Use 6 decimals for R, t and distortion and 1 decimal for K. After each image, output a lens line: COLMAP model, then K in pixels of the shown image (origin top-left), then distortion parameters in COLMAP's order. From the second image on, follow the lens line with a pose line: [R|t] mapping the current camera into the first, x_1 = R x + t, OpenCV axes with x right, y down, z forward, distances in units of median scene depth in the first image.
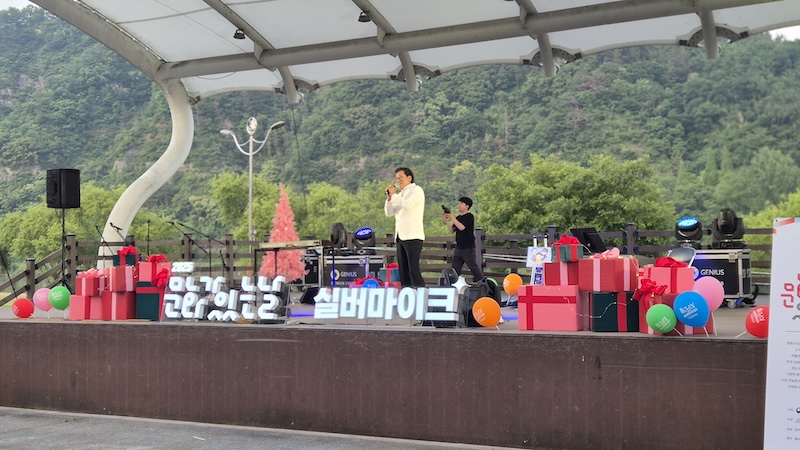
lens RADIAL K [[1123.5, 0, 400.0], [0, 1123.5, 225.0], [0, 0, 1]] dist [0.111716, 0.015940]
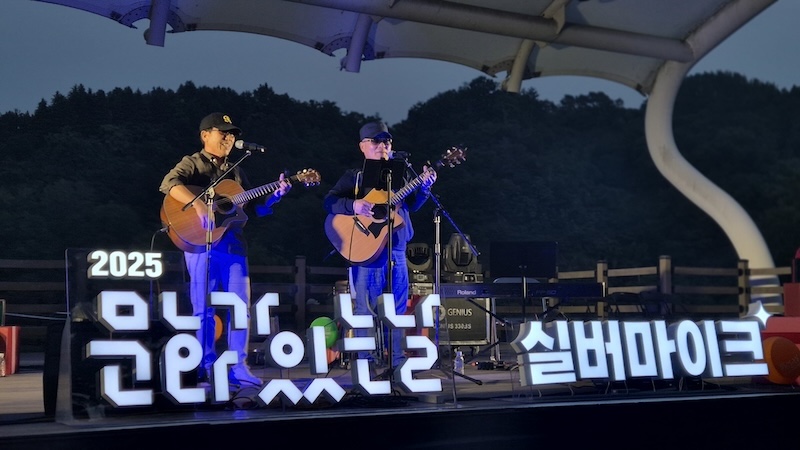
lens RADIAL K [[1123.5, 0, 400.0], [0, 1123.5, 225.0], [0, 0, 1]] dist [0.111716, 0.015940]
pose [[0.449591, 0.086195, 0.889066, -0.528955], [-0.032575, 0.996253, -0.080115, 0.055984], [-0.892641, 0.007057, 0.450714, 0.837847]]
